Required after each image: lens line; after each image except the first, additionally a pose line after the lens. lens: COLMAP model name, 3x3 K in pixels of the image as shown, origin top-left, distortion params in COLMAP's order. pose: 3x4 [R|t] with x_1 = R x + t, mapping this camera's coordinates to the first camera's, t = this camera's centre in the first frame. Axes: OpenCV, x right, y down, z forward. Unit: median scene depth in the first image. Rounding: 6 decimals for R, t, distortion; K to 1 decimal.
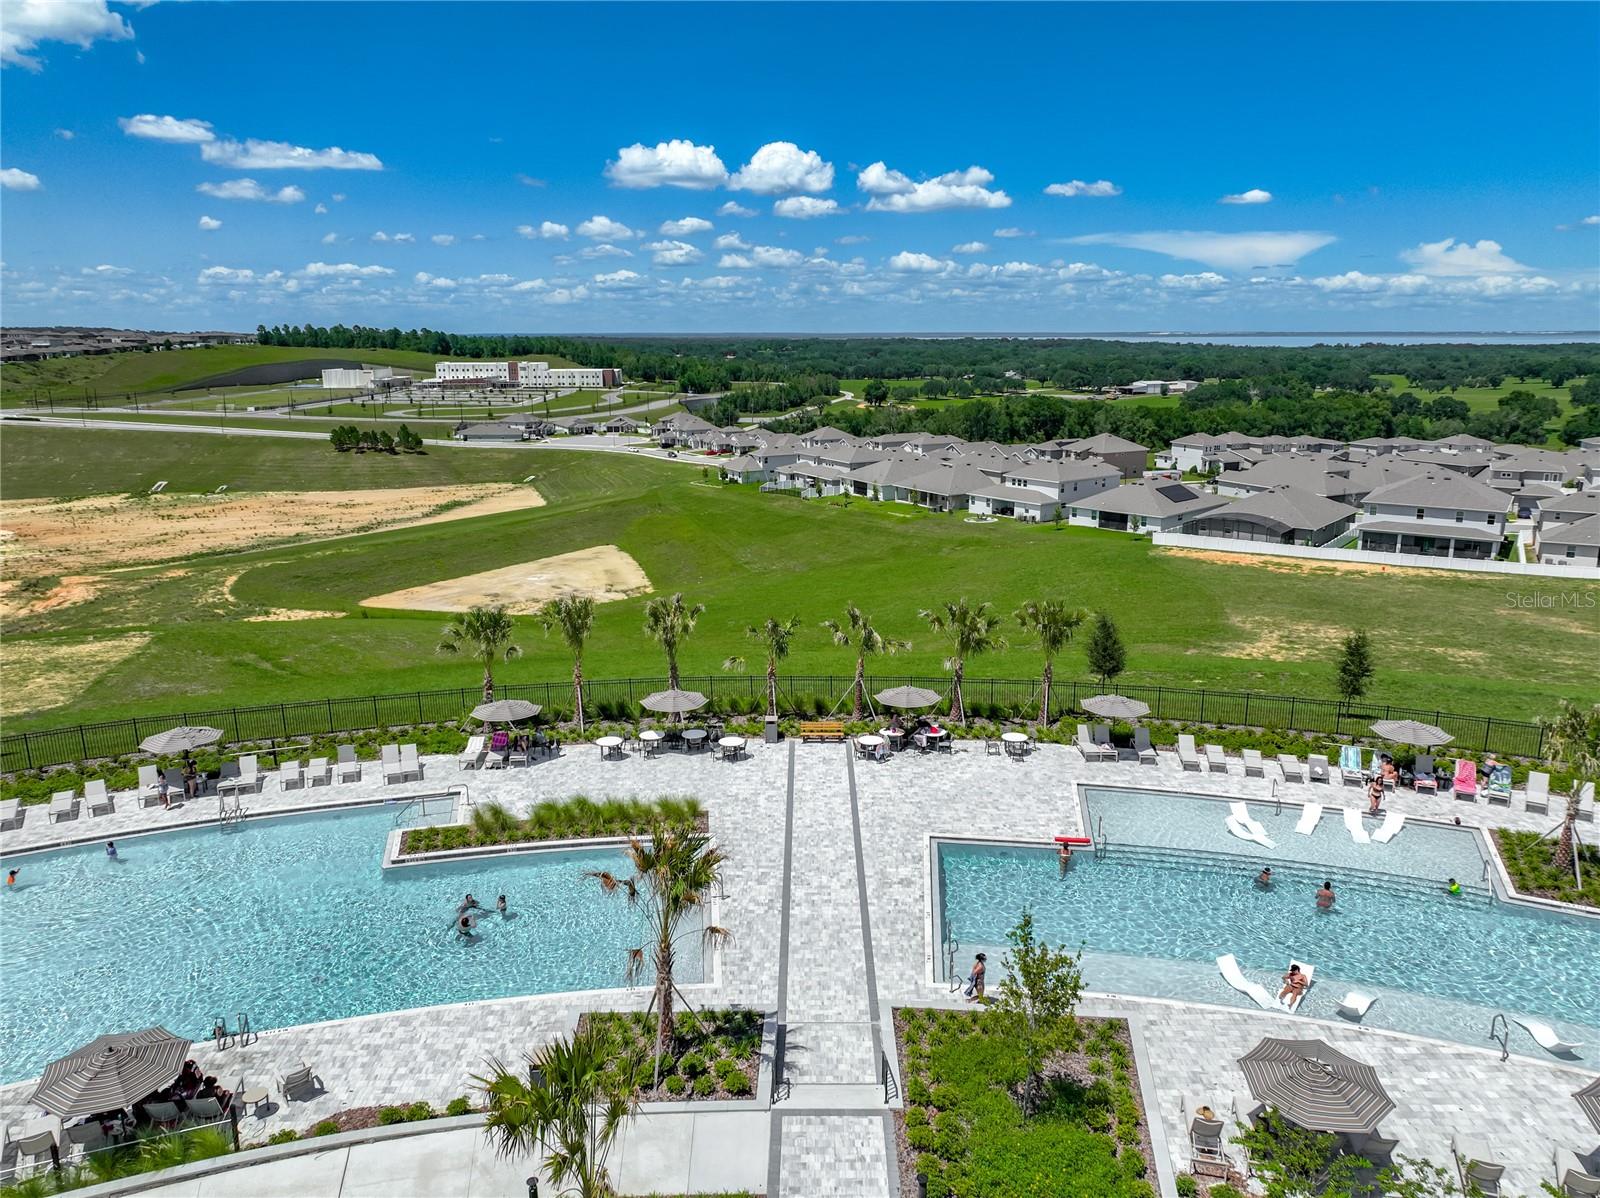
lens RADIAL K [[1136.4, 0, 808.8], [0, 1136.4, 599.9], [0, 0, 1]] dist [-0.005072, 0.020595]
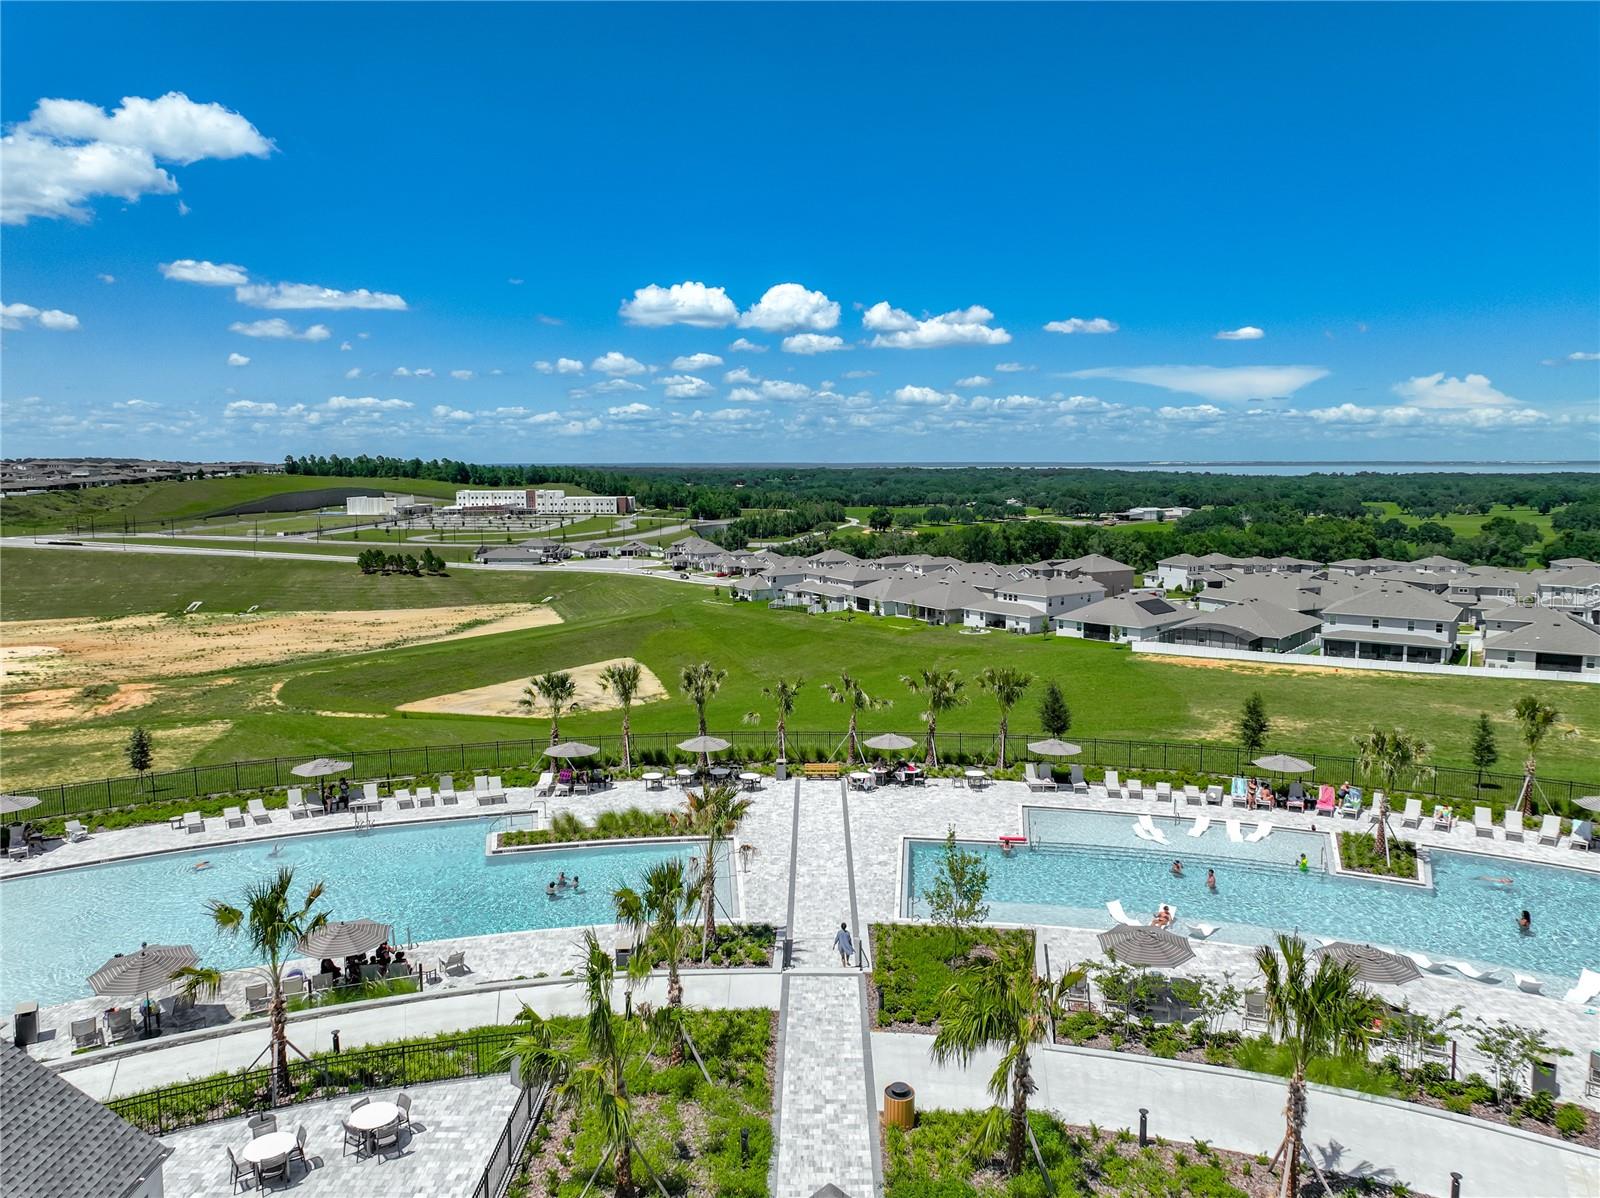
lens RADIAL K [[1136.4, 0, 809.9], [0, 1136.4, 588.8], [0, 0, 1]] dist [-0.005072, 0.020595]
pose [[0.999985, -0.000156, -0.005385, 0.000549], [-0.000491, 0.992773, -0.120007, 0.006867], [0.005365, 0.120008, 0.992758, -0.026946]]
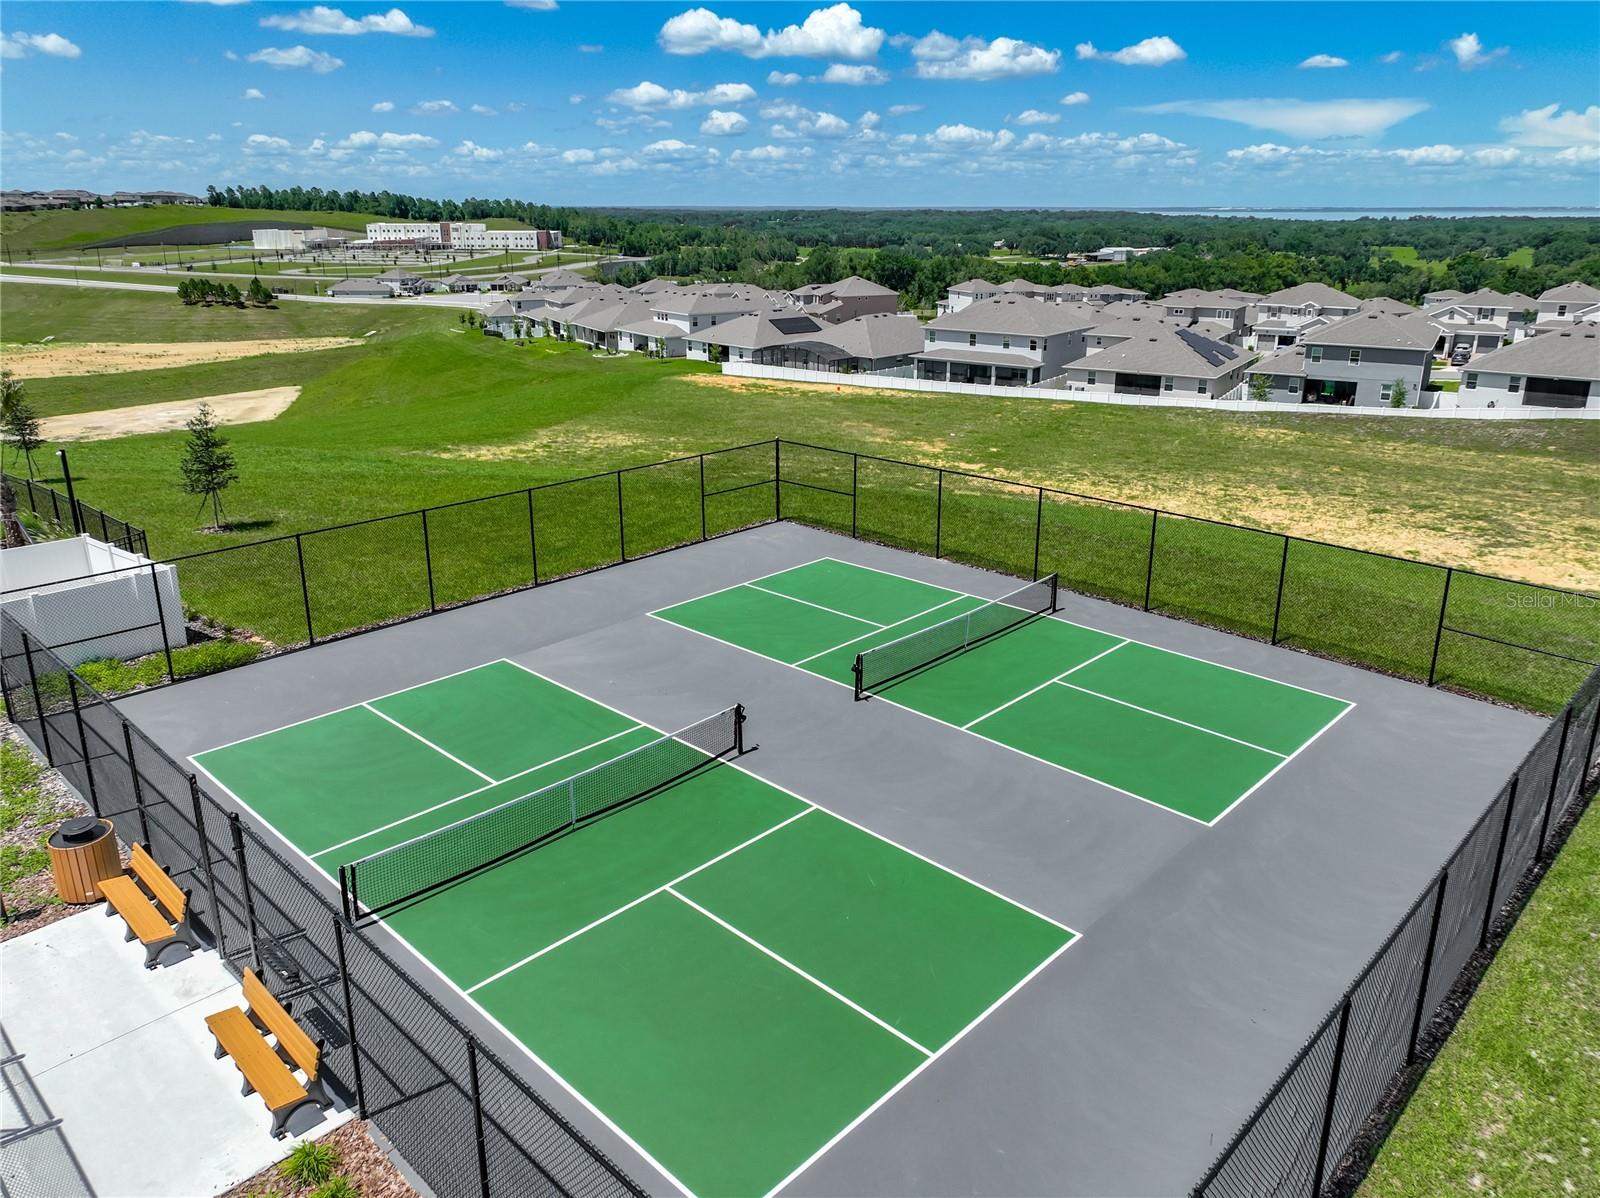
lens RADIAL K [[1136.4, 0, 810.5], [0, 1136.4, 601.5], [0, 0, 1]] dist [-0.005072, 0.020595]
pose [[0.999131, 0.017010, -0.038051, 0.136230], [-0.013013, 0.994603, 0.102934, 0.013096], [0.039597, -0.102349, 0.993960, 0.016786]]
